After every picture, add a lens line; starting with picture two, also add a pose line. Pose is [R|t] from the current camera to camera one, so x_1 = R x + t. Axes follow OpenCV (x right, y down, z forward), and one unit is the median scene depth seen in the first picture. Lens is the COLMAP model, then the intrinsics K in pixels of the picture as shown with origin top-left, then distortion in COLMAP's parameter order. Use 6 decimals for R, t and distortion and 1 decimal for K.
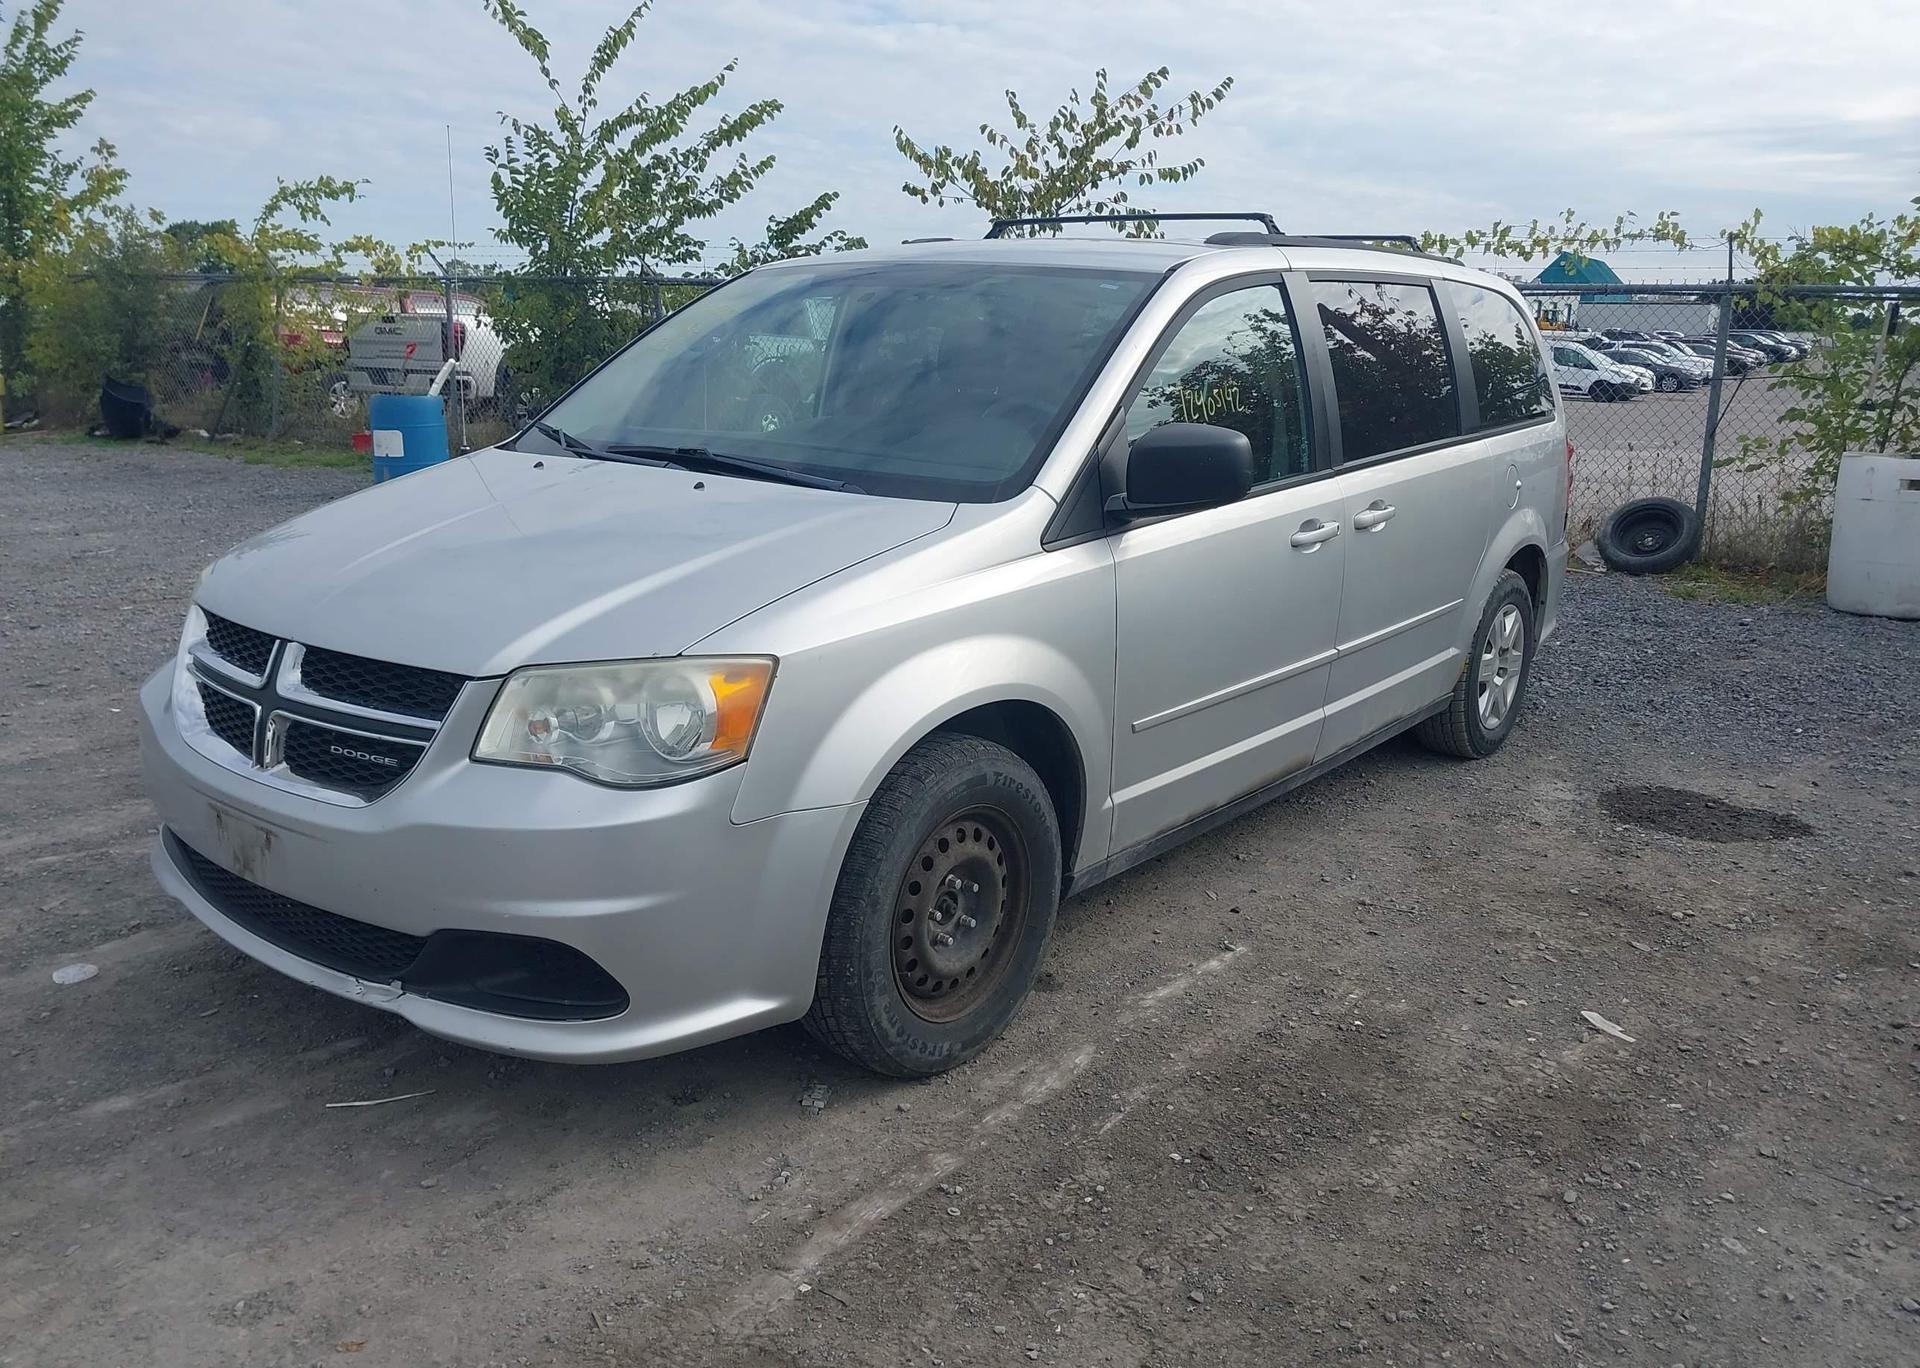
lens RADIAL K [[1526.2, 0, 983.9], [0, 1526.2, 635.2], [0, 0, 1]] dist [0.045085, -0.069143]
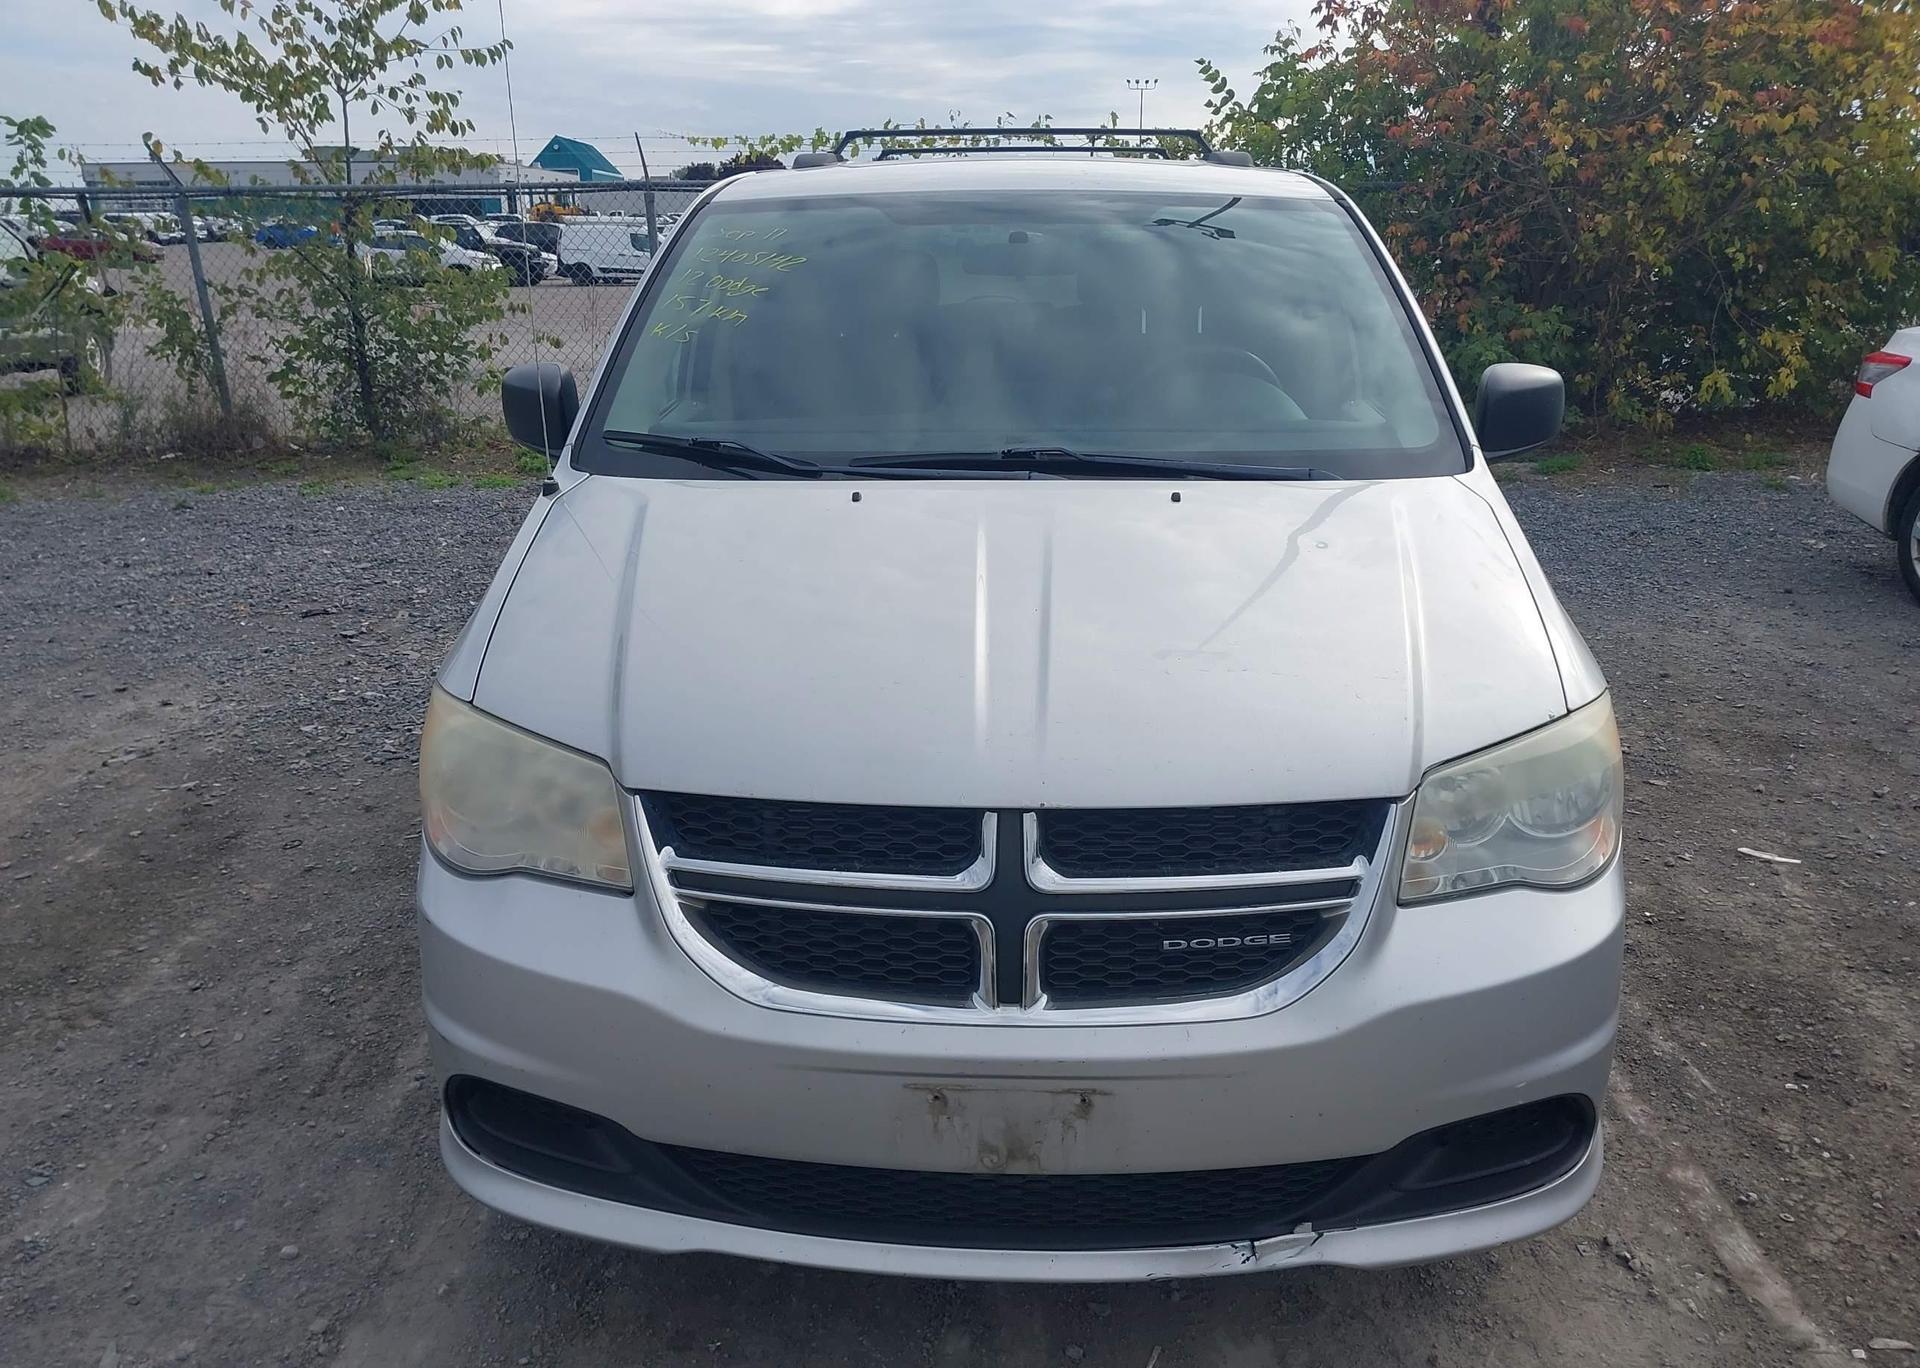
lens RADIAL K [[1526.2, 0, 983.9], [0, 1526.2, 635.2], [0, 0, 1]] dist [0.045085, -0.069143]
pose [[0.806682, -0.181552, 0.562408, -0.585953], [0.141471, 0.983298, 0.114504, -0.106154], [-0.573803, -0.012804, 0.818894, 0.330999]]
